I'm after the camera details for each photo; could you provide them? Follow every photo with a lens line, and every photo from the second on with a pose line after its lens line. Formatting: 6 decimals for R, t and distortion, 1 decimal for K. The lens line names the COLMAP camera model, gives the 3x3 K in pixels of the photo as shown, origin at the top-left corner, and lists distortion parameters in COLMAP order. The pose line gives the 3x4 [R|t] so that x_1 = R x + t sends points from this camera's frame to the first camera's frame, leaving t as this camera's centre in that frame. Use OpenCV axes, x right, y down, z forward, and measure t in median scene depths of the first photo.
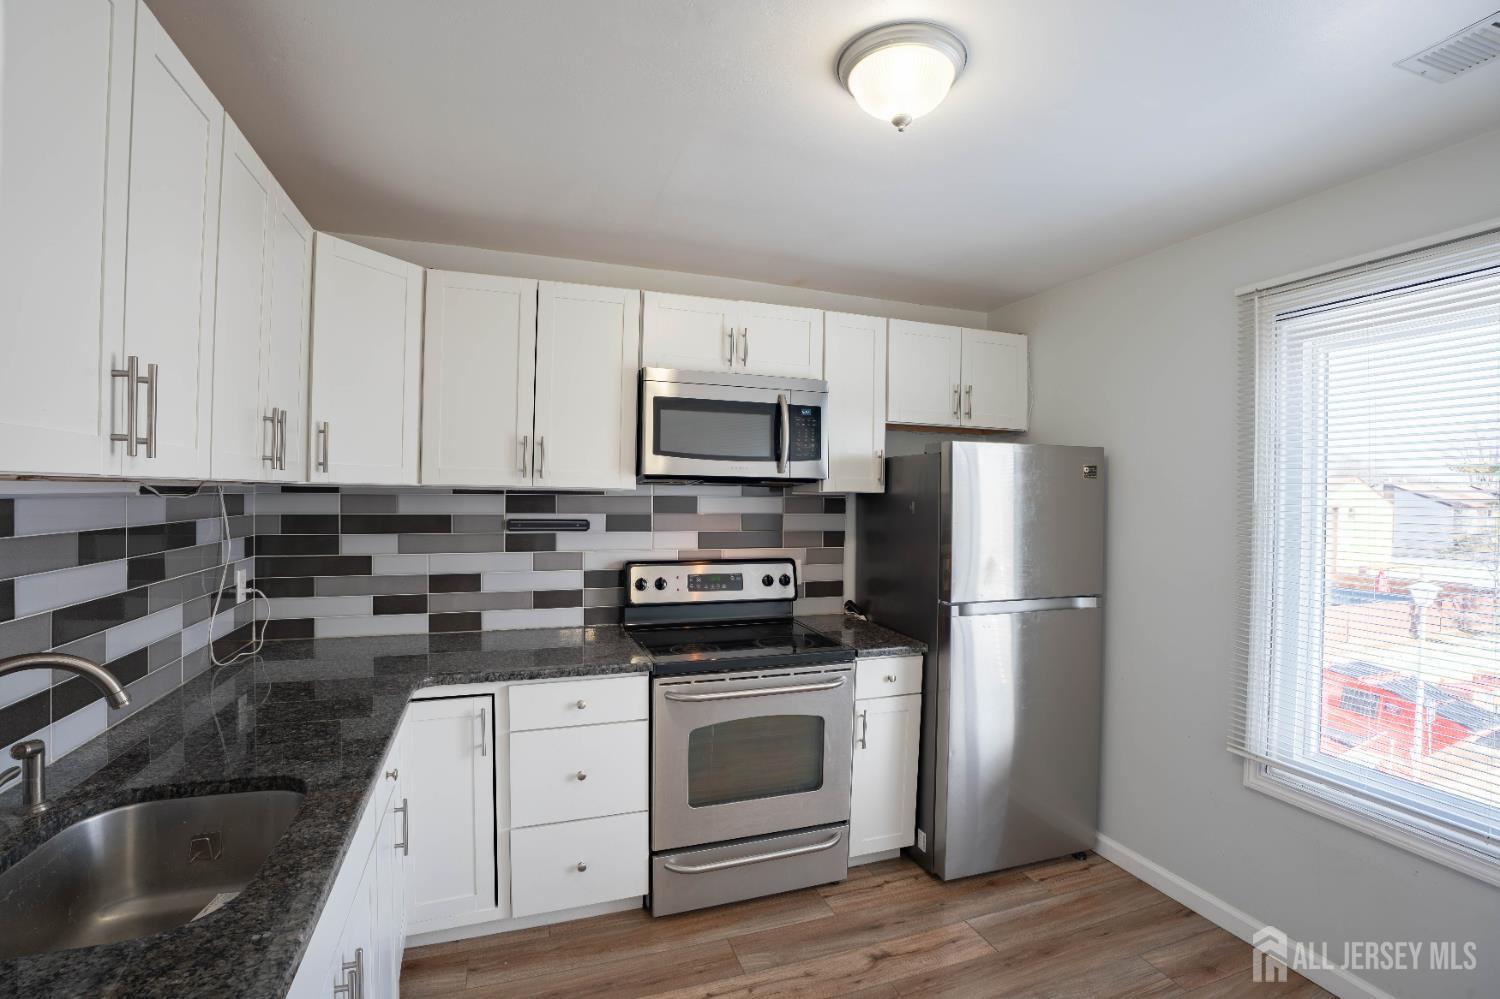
lens RADIAL K [[687.6, 0, 747.5], [0, 687.6, 501.1], [0, 0, 1]] dist [-0.075201, 0.021487]
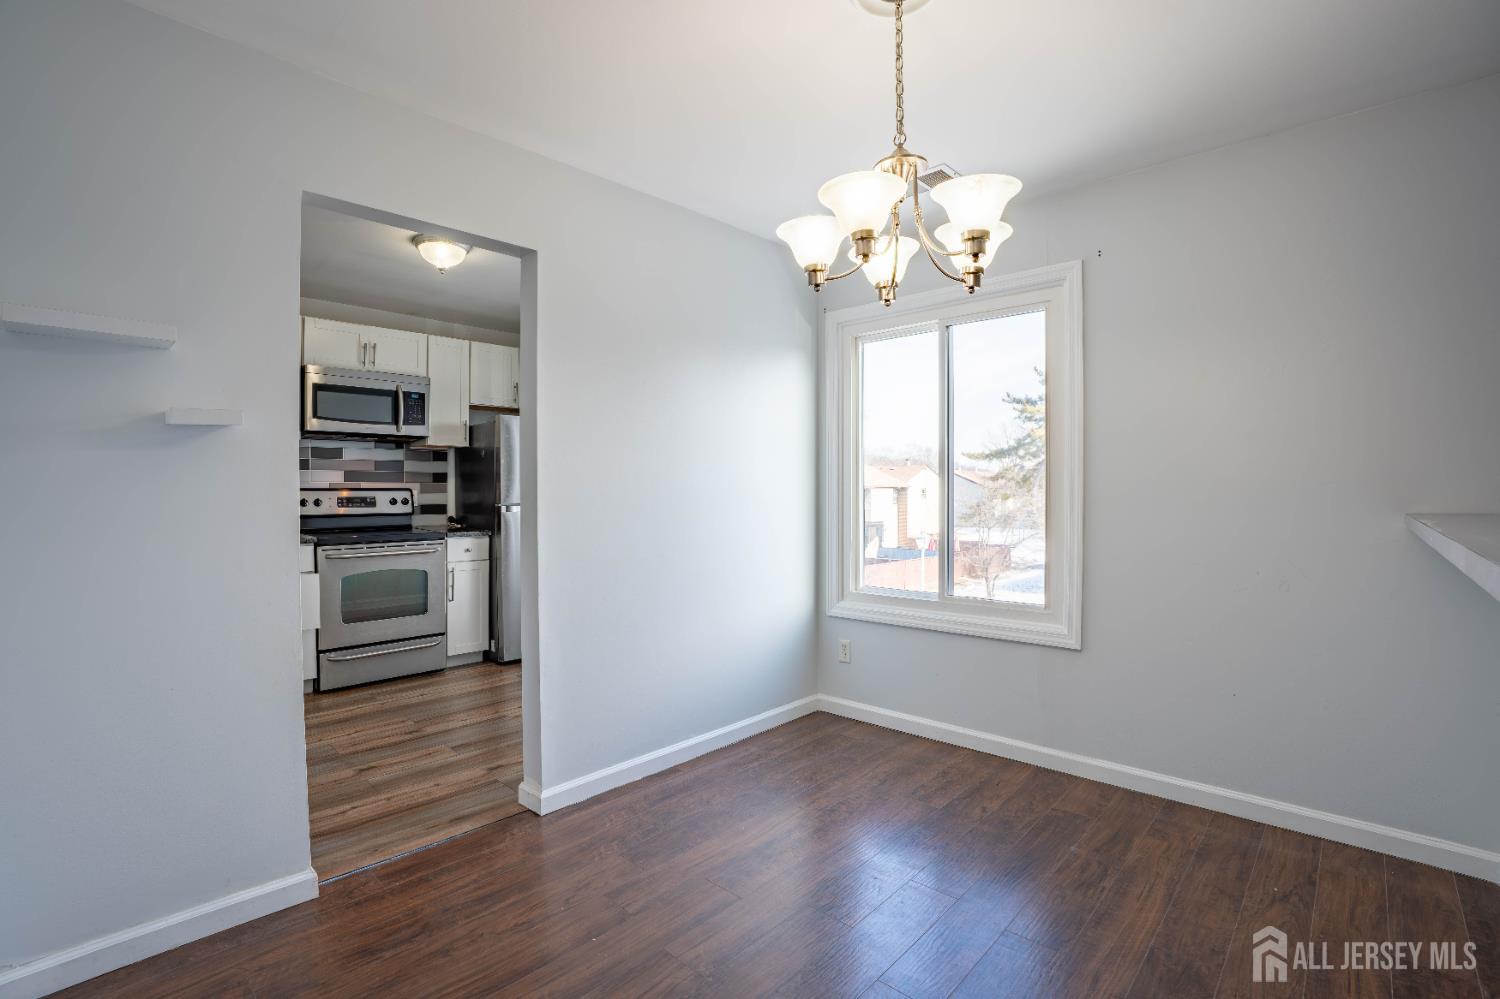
lens RADIAL K [[687.6, 0, 747.5], [0, 687.6, 501.1], [0, 0, 1]] dist [-0.075201, 0.021487]
pose [[0.888757, -0.020000, 0.457943, 0.047734], [0.014303, 0.999771, 0.015906, 0.111697], [-0.458156, -0.007586, 0.888839, -0.834746]]
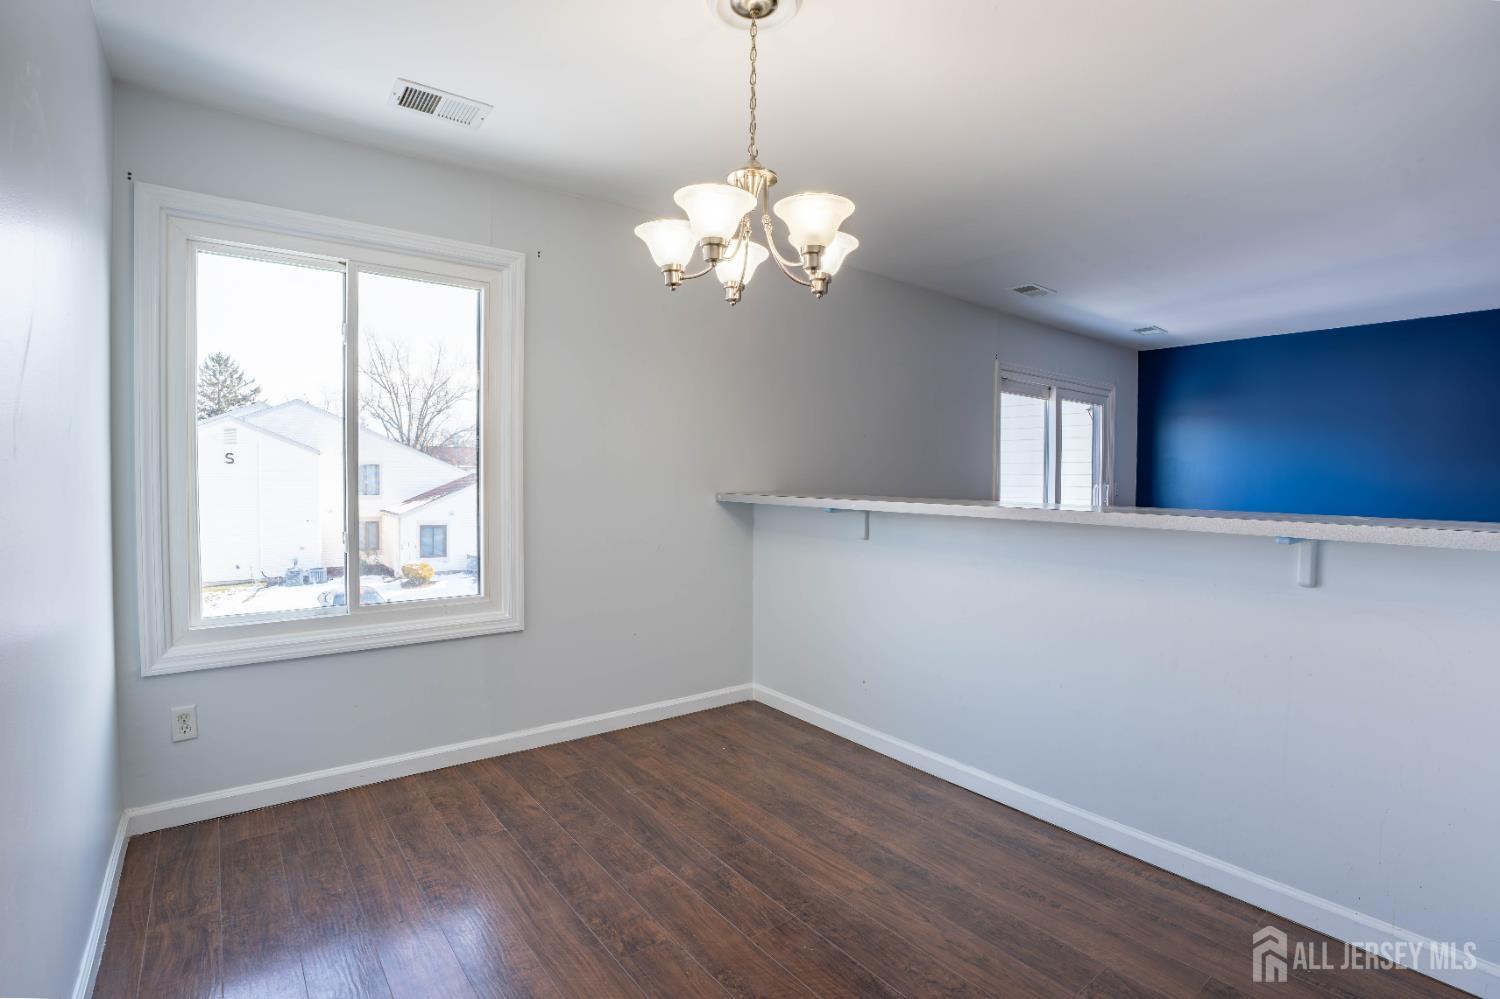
lens RADIAL K [[698.2, 0, 750.0], [0, 698.2, 499.5], [0, 0, 1]] dist [-0.068702, 0.019531]
pose [[-0.310246, -0.040253, 0.949804, -0.183103], [-0.006111, 0.999167, 0.040349, 0.108751], [-0.950637, 0.006714, -0.310234, -0.159818]]
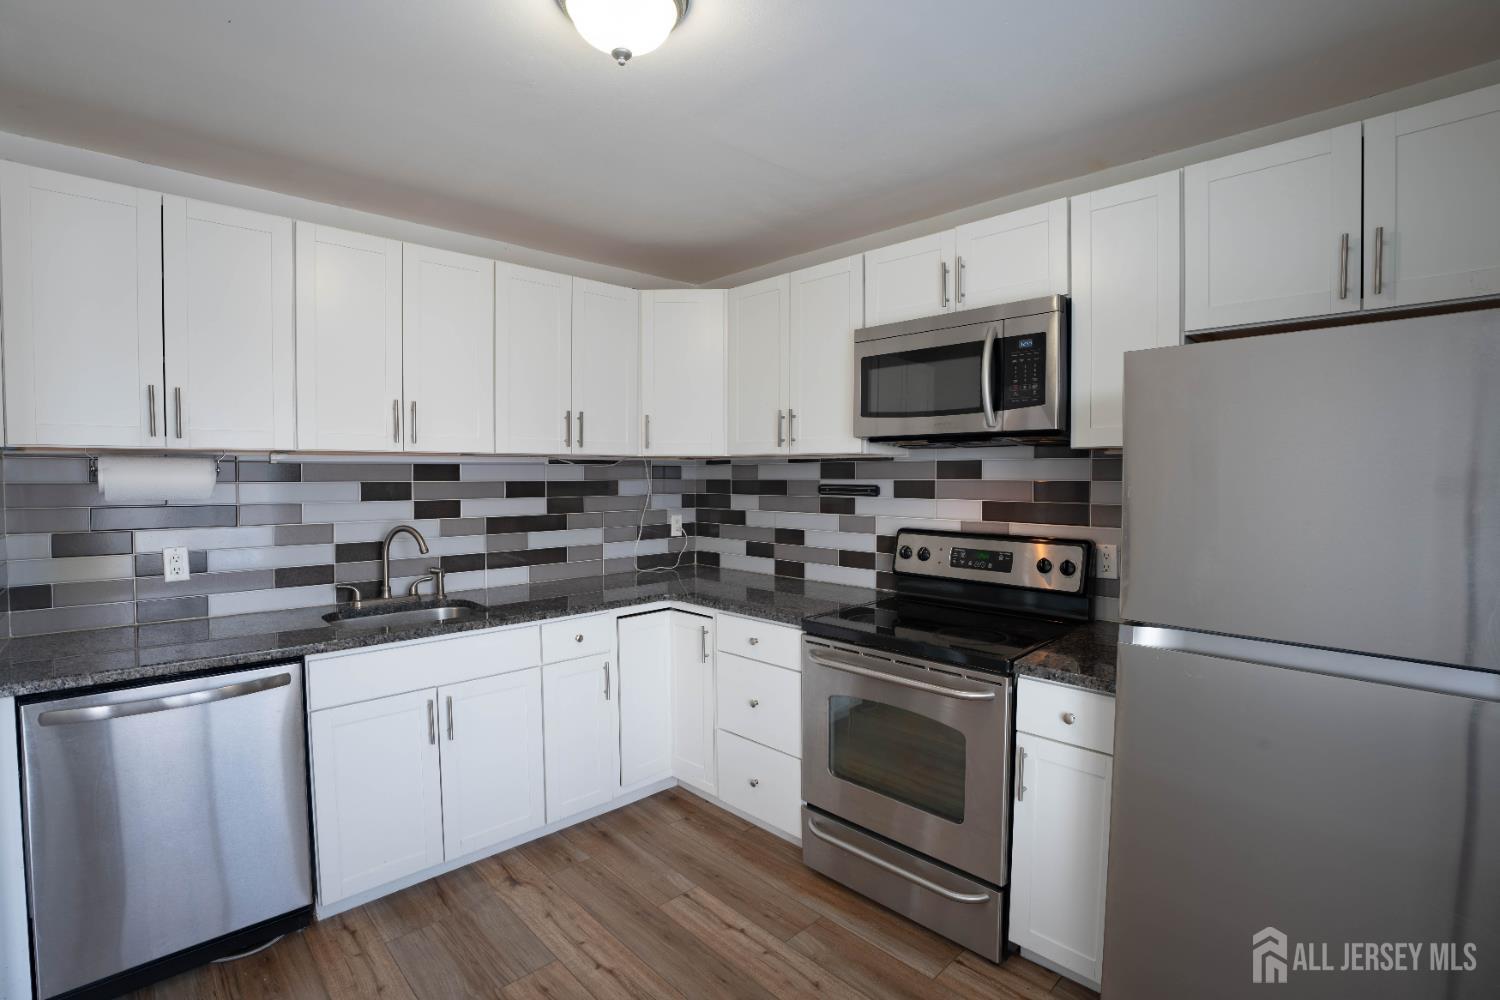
lens RADIAL K [[698.2, 0, 750.0], [0, 698.2, 500.0], [0, 0, 1]] dist [-0.068702, 0.019531]
pose [[0.412354, 0.021060, -0.910780, 0.661967], [-0.004637, 0.999768, 0.021018, 0.028907], [0.911012, -0.004444, 0.412356, 0.411997]]
